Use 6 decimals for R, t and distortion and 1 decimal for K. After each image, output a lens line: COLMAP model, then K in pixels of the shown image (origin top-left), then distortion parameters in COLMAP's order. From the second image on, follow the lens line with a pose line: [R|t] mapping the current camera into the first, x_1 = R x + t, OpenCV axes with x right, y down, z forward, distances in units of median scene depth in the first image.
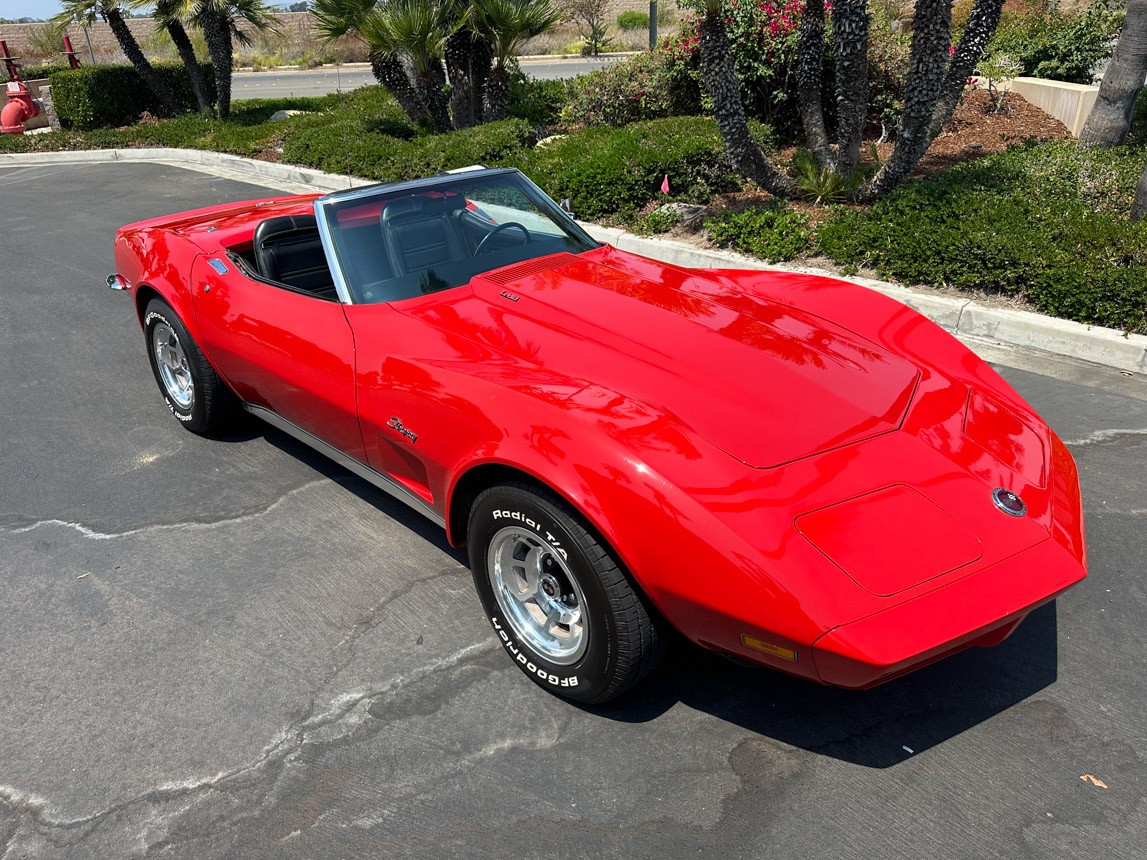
lens RADIAL K [[848.1, 0, 556.9], [0, 848.1, 428.1], [0, 0, 1]] dist [0.022959, -0.026385]
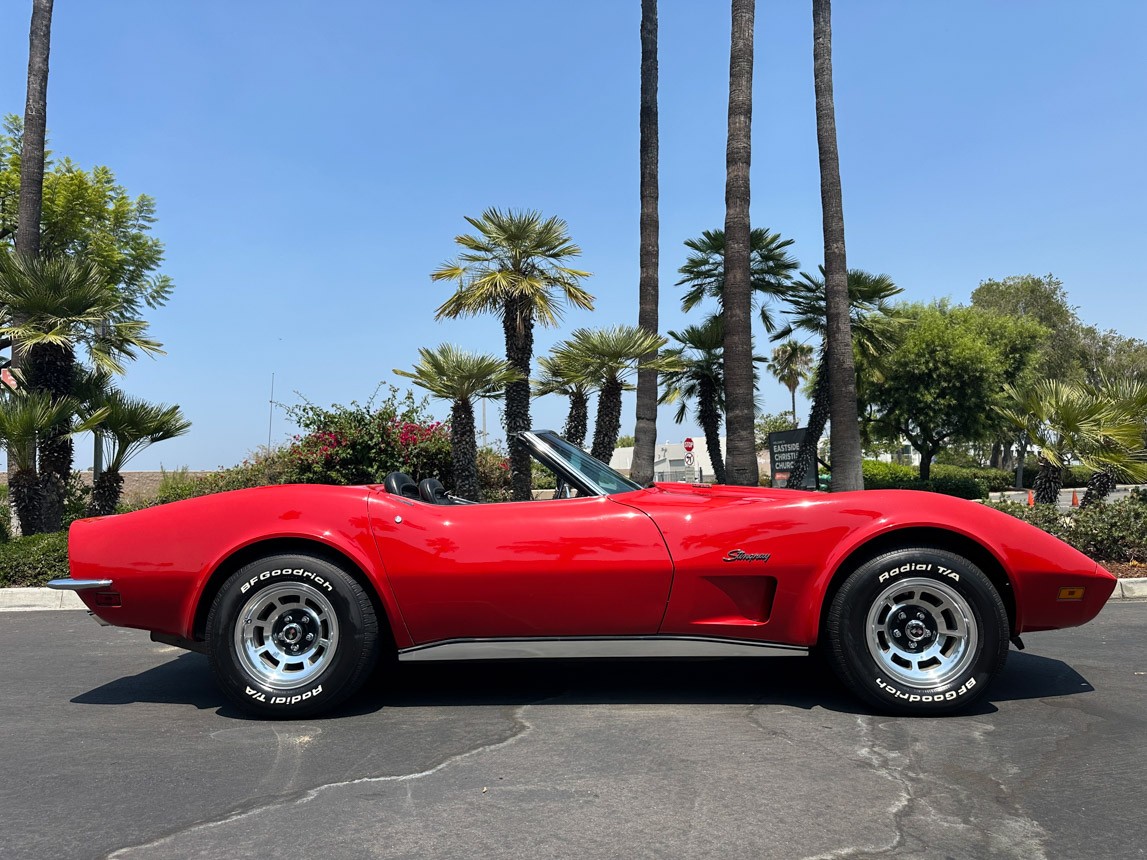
lens RADIAL K [[859.8, 0, 567.0], [0, 859.8, 424.8], [0, 0, 1]] dist [-0.021263, 0.009946]
pose [[0.723474, 0.074380, 0.686333, -0.891496], [0.301847, 0.860029, -0.411385, 0.192288], [-0.620865, 0.504795, 0.599757, 0.225203]]
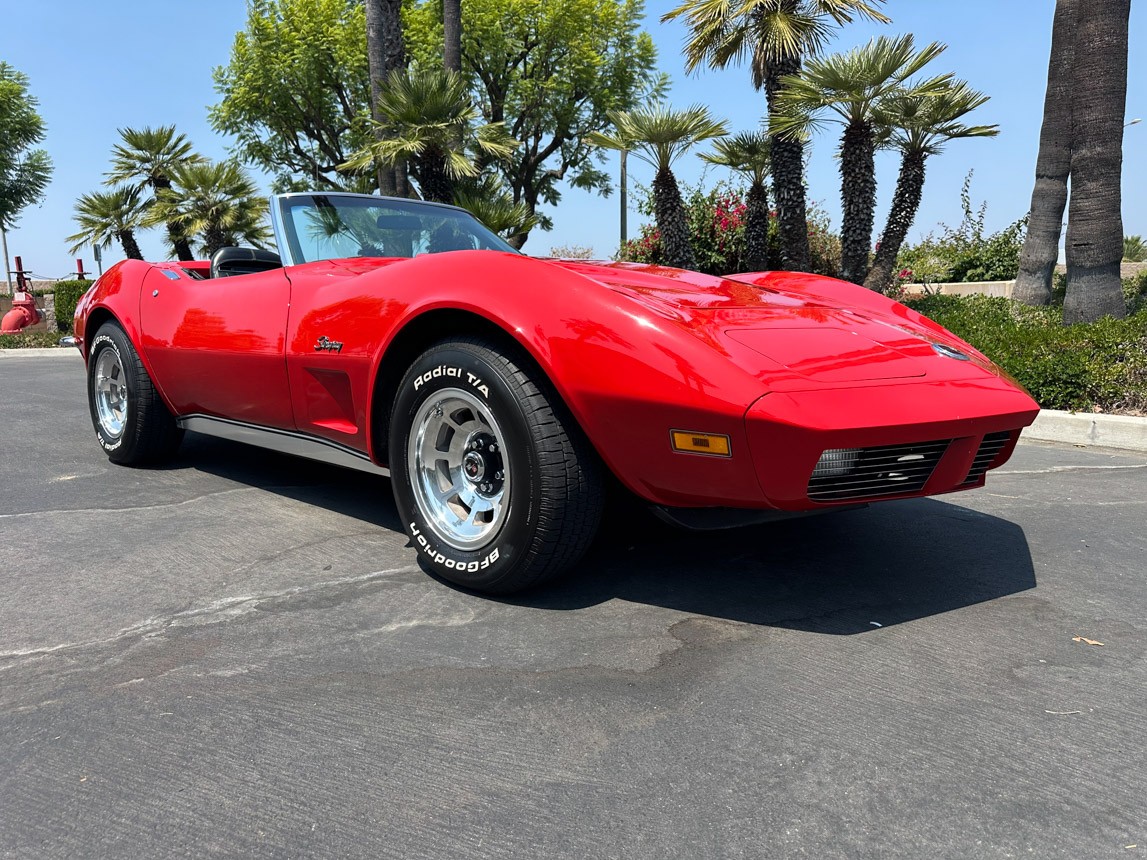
lens RADIAL K [[848.1, 0, 566.8], [0, 848.1, 422.3], [0, 0, 1]] dist [0.022959, -0.026385]
pose [[0.999298, 0.019944, 0.031721, 0.040245], [-0.009014, 0.949670, -0.313122, 0.273082], [-0.036369, 0.312616, 0.949183, 0.075013]]
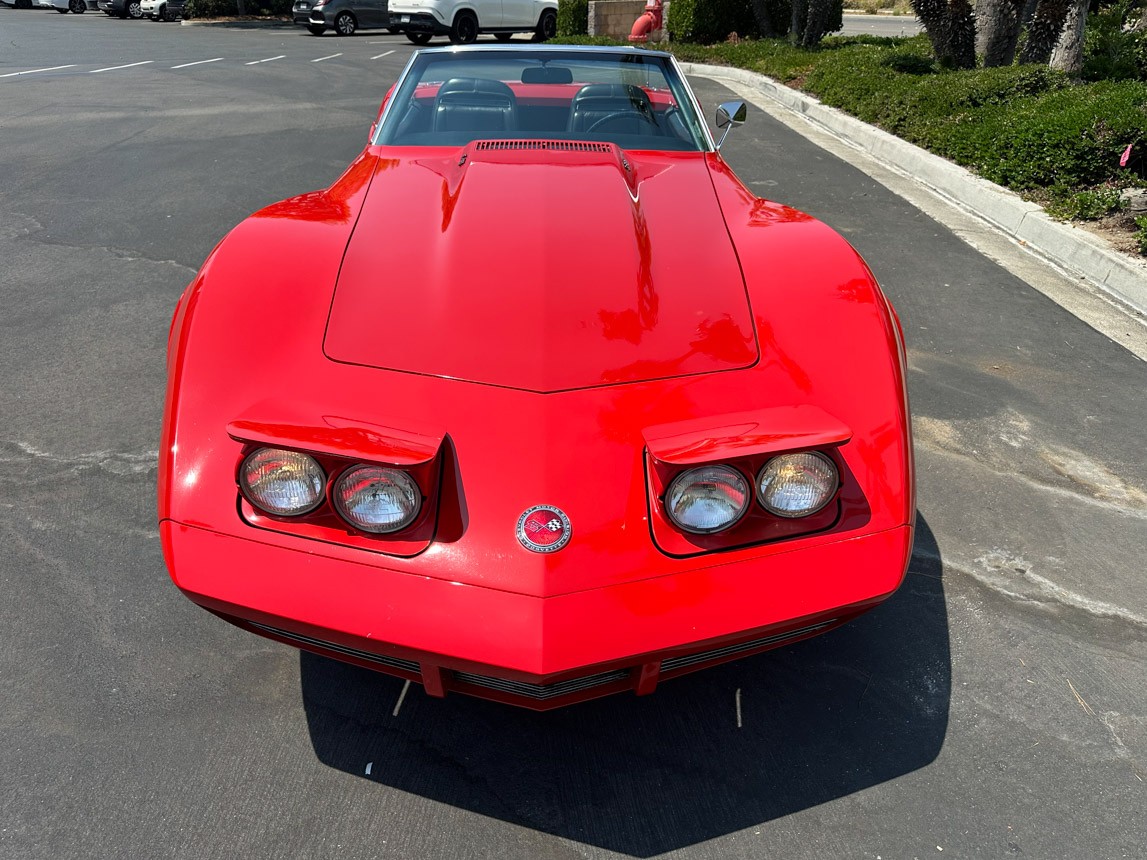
lens RADIAL K [[848.1, 0, 539.3], [0, 848.1, 391.7], [0, 0, 1]] dist [0.022959, -0.026385]
pose [[0.711317, 0.343649, -0.613134, 0.526197], [-0.334567, 0.932707, 0.134622, -0.059018], [0.618137, 0.109376, 0.778424, 0.272679]]
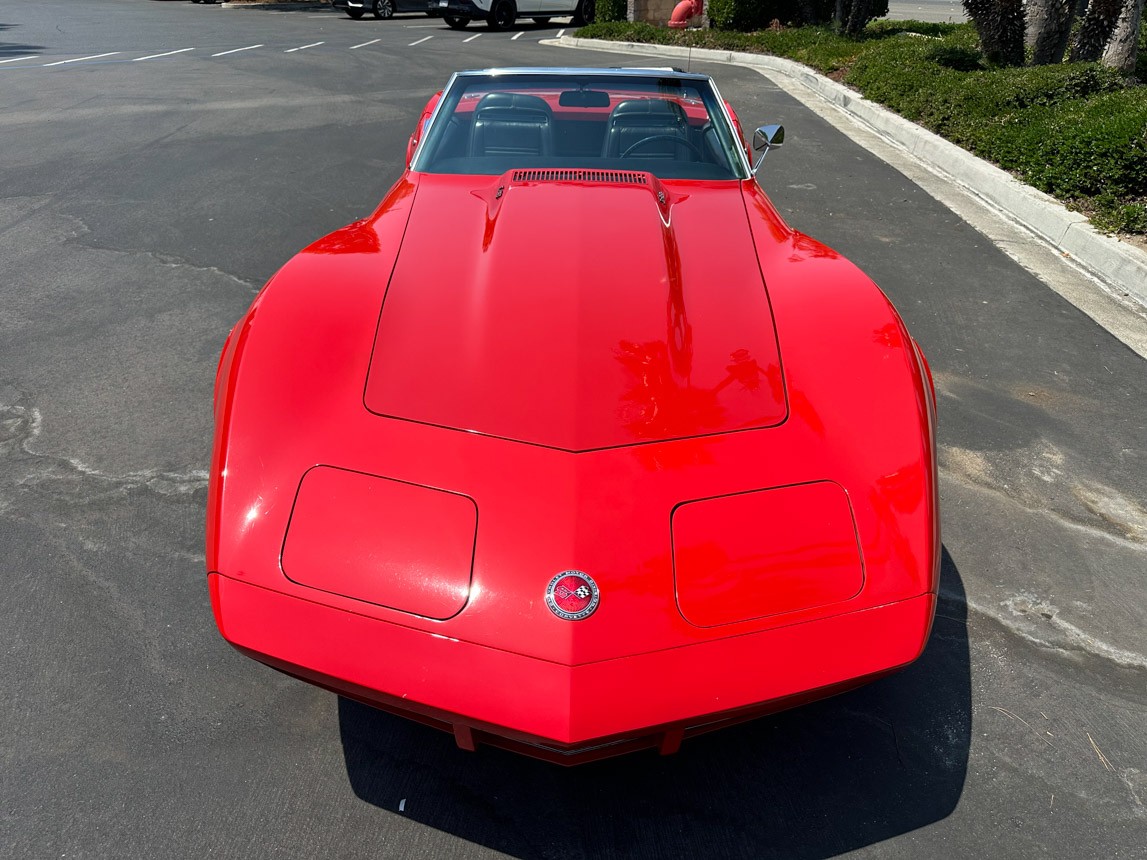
lens RADIAL K [[848.1, 0, 541.1], [0, 848.1, 394.6], [0, 0, 1]] dist [0.022959, -0.026385]
pose [[0.683212, 0.370677, -0.629143, 0.519439], [-0.343047, 0.923514, 0.171585, -0.101044], [0.644624, 0.098597, 0.758115, 0.258092]]
